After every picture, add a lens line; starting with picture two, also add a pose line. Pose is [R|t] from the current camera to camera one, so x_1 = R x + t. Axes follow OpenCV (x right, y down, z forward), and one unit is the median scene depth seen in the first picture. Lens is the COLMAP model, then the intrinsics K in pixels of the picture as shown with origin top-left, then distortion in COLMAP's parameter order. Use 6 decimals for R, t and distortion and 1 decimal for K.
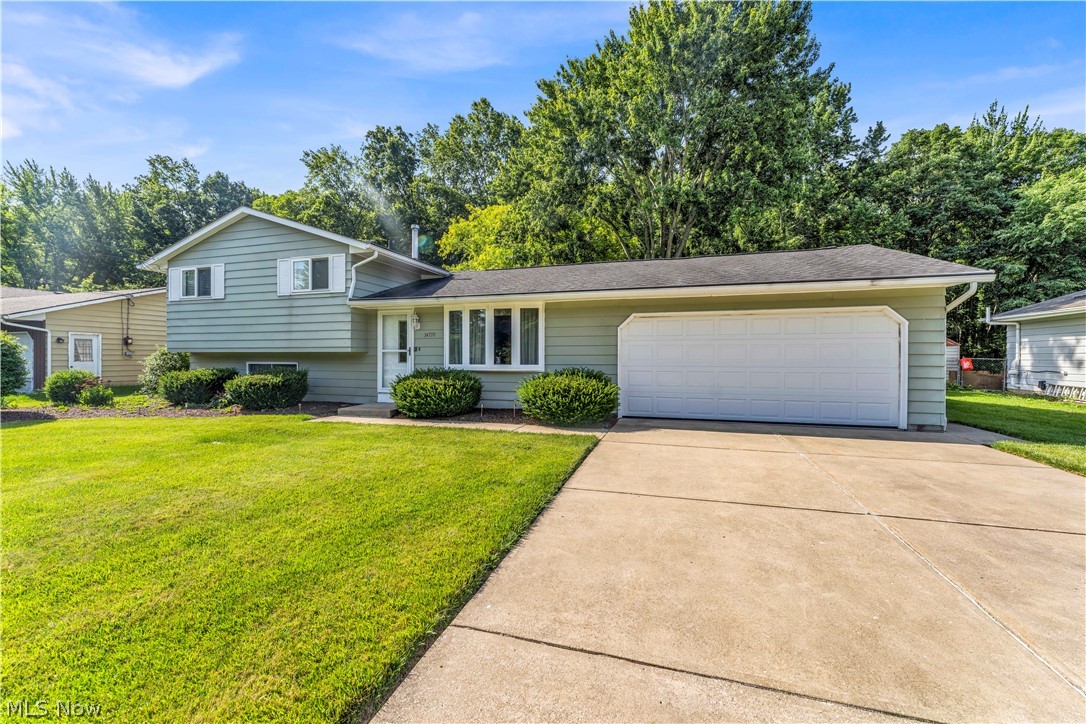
lens RADIAL K [[418.0, 0, 538.9], [0, 418.0, 364.0], [0, 0, 1]] dist [-0.002359, -0.000086]
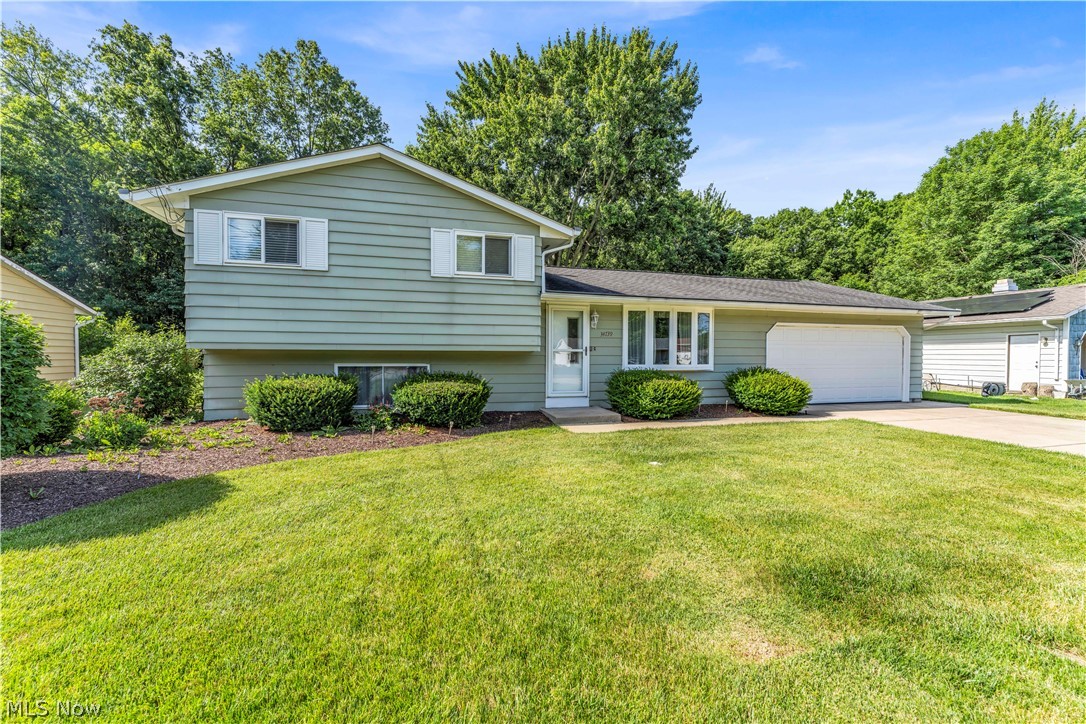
lens RADIAL K [[416.6, 0, 543.0], [0, 416.6, 362.0], [0, 0, 1]] dist [-0.001605, 0.000048]
pose [[0.854133, -0.006053, 0.520019, -0.870048], [0.006530, 0.999978, 0.000913, -0.007579], [-0.520013, 0.002616, 0.854154, 0.256678]]
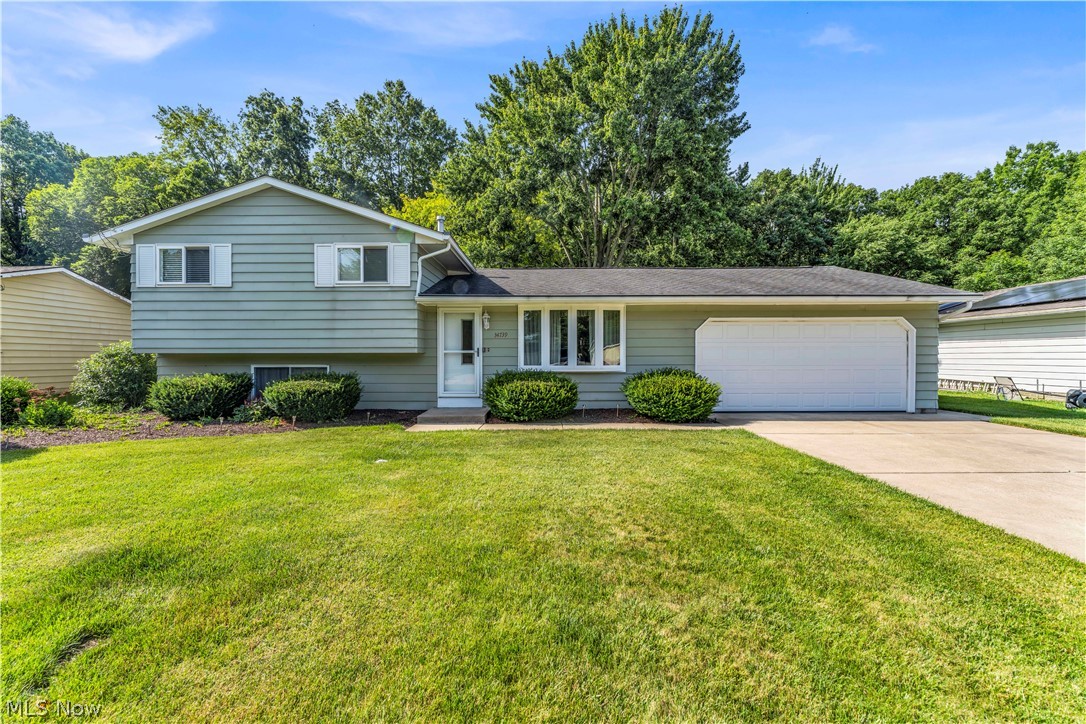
lens RADIAL K [[418.0, 0, 538.9], [0, 418.0, 364.0], [0, 0, 1]] dist [-0.002359, -0.000086]
pose [[0.960119, -0.007752, 0.279484, -0.438869], [0.008437, 0.999964, -0.001247, -0.001522], [-0.279464, 0.003556, 0.960150, 0.058926]]
